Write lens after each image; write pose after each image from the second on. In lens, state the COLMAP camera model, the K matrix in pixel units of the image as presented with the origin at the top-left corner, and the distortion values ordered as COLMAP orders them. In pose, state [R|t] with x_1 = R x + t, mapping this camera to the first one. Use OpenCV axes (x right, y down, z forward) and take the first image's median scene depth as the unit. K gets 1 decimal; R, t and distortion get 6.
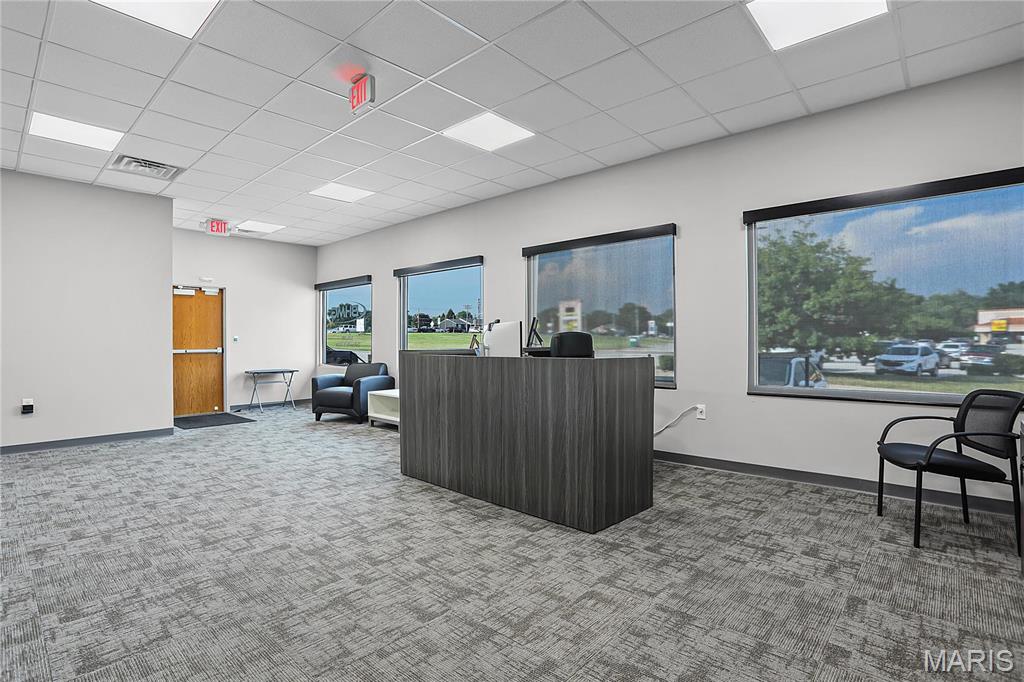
lens RADIAL K [[507.3, 0, 513.1], [0, 507.3, 343.1], [0, 0, 1]] dist [-0.041133, 0.013474]
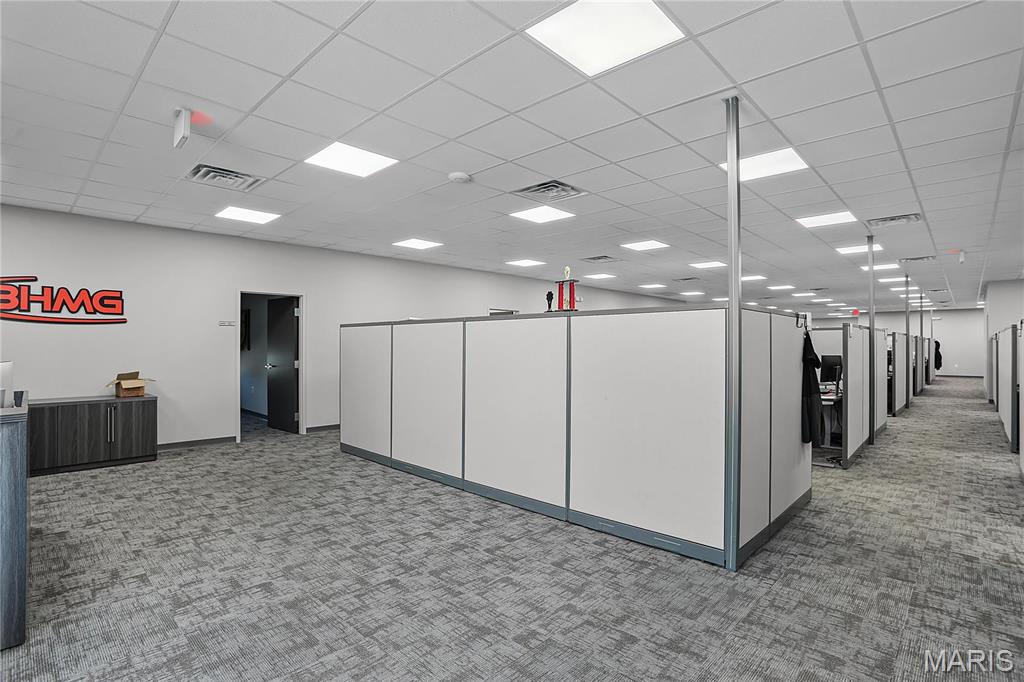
lens RADIAL K [[507.3, 0, 511.8], [0, 507.3, 344.6], [0, 0, 1]] dist [-0.041133, 0.013474]
pose [[-0.999683, 0.000865, 0.025164, -1.042226], [0.000719, 0.999983, -0.005794, -0.072333], [-0.025168, -0.005774, -0.999667, 2.102173]]
